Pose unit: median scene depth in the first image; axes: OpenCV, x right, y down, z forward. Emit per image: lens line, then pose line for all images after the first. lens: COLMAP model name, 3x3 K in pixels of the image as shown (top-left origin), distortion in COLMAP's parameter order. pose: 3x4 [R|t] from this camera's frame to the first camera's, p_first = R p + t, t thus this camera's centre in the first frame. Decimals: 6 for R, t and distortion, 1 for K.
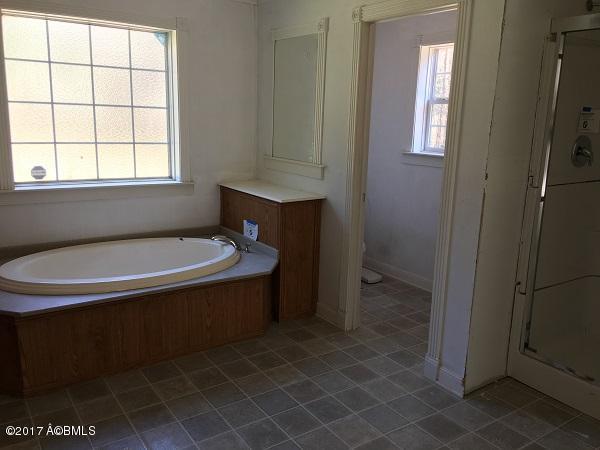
lens RADIAL K [[511.2, 0, 301.5], [0, 511.2, 222.4], [0, 0, 1]] dist [0.101937, -0.127472]
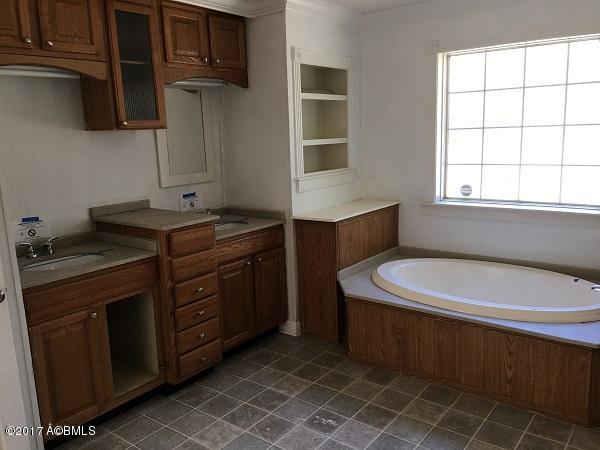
lens RADIAL K [[511.2, 0, 301.8], [0, 511.2, 225.2], [0, 0, 1]] dist [0.101937, -0.127472]
pose [[0.316266, 0.139833, -0.938308, 0.481565], [-0.153239, 0.983618, 0.094935, -0.079862], [0.936212, 0.113760, 0.332513, 0.333324]]
